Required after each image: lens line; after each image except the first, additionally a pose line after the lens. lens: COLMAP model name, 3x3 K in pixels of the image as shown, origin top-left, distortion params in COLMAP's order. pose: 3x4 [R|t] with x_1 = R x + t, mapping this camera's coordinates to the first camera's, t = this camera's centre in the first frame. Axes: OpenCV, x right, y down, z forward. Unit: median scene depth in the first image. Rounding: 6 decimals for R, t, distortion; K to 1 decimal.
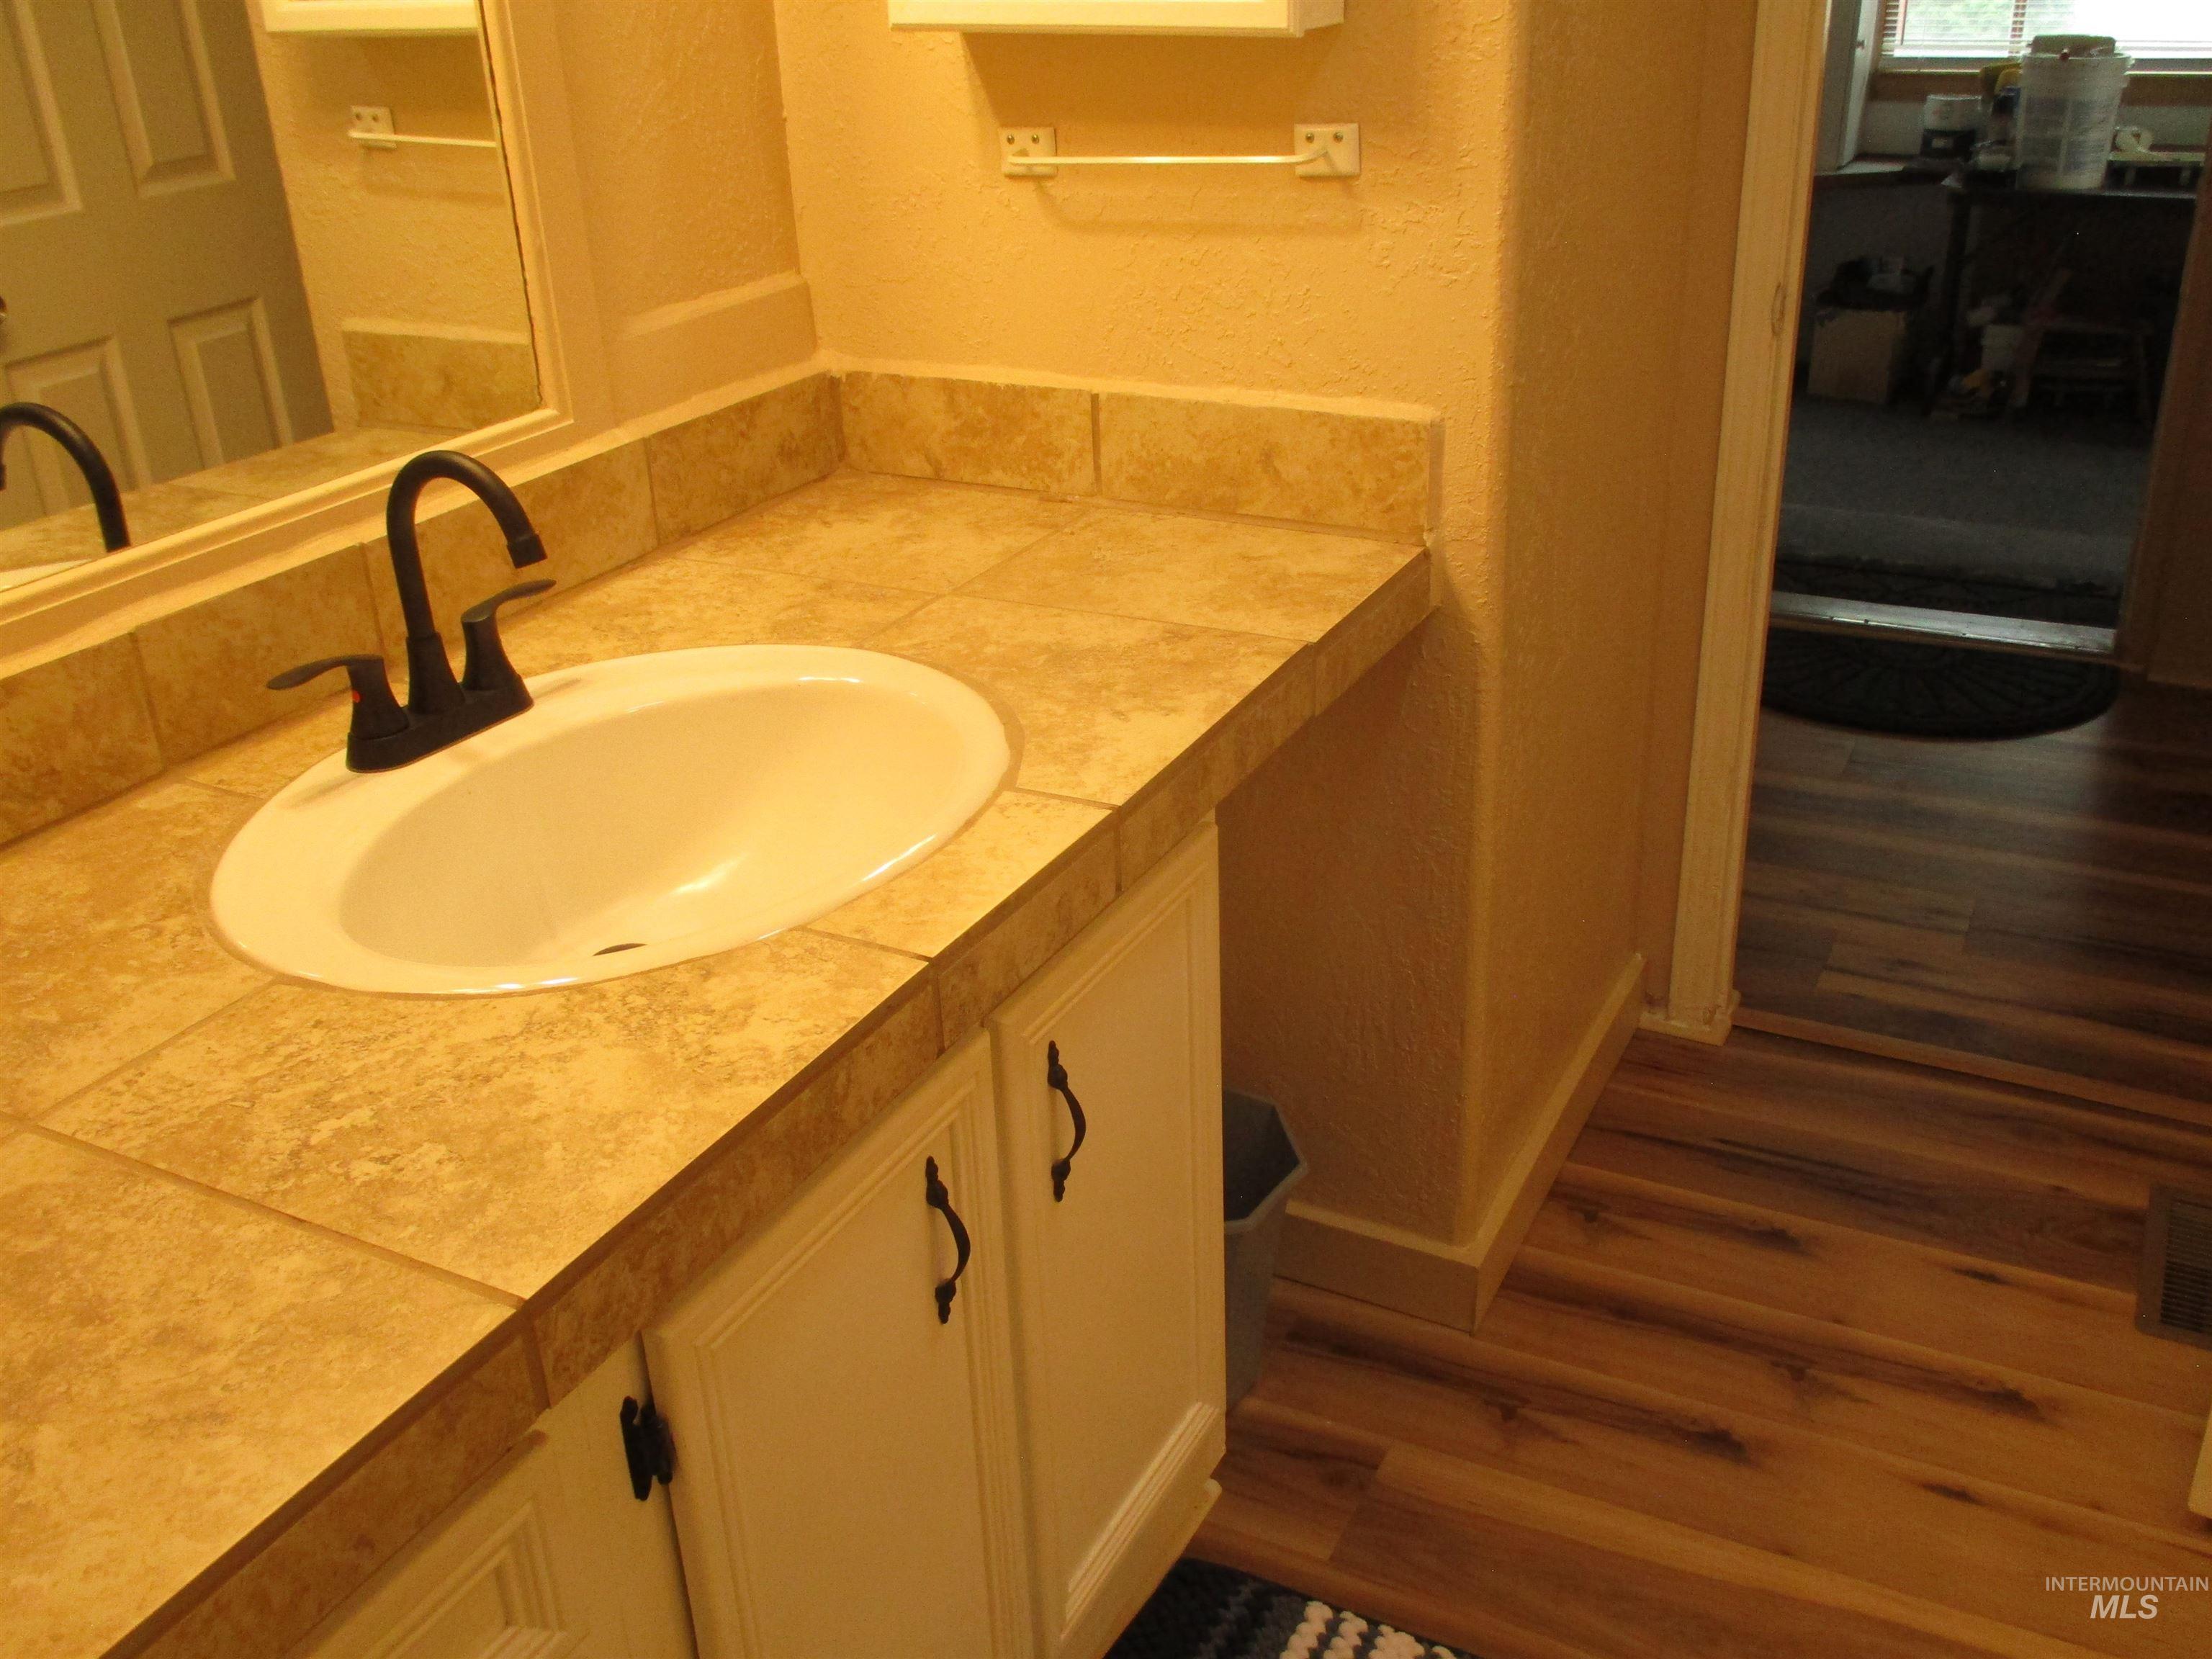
lens RADIAL K [[2029.6, 0, 1106.0], [0, 2029.6, 829.5], [0, 0, 1]] dist [-0.024128, -0.010240]
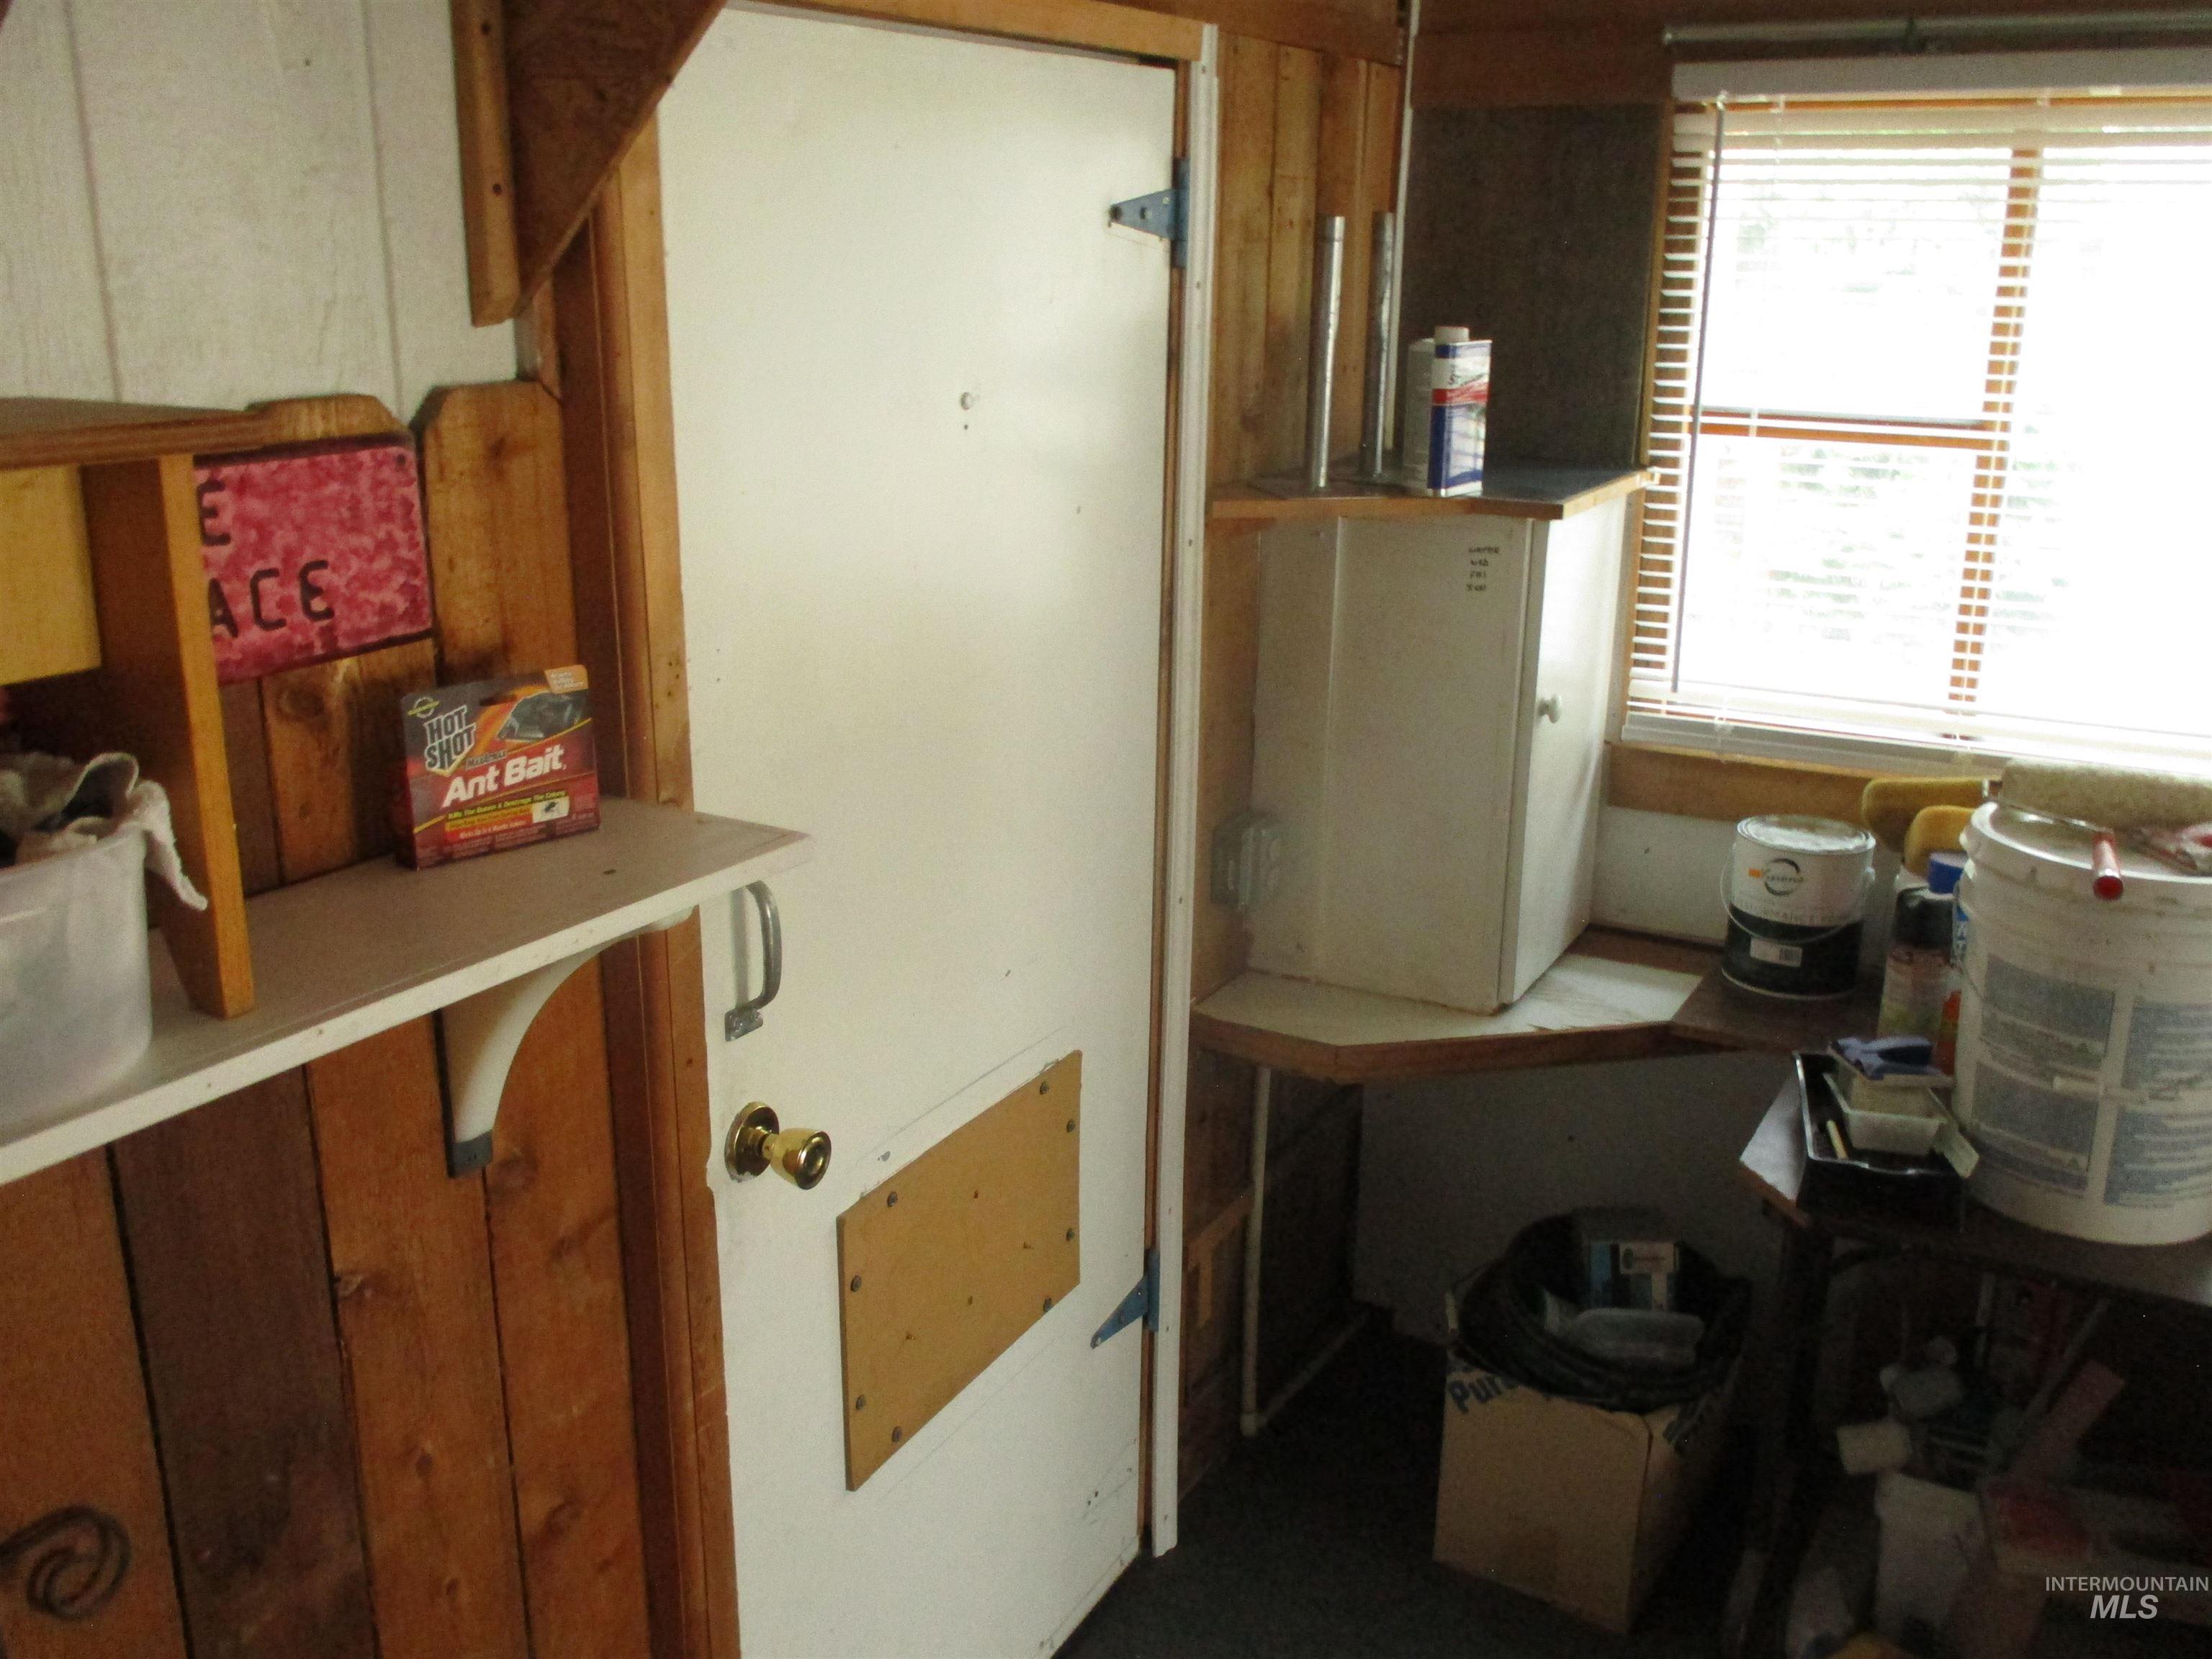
lens RADIAL K [[2029.6, 0, 1106.0], [0, 2029.6, 829.5], [0, 0, 1]] dist [-0.024128, -0.010240]
pose [[0.999175, 0.040614, 0.000774, 0.287160], [-0.039997, 0.986960, -0.155918, -0.299701], [-0.007096, 0.155758, 0.987770, 0.616389]]
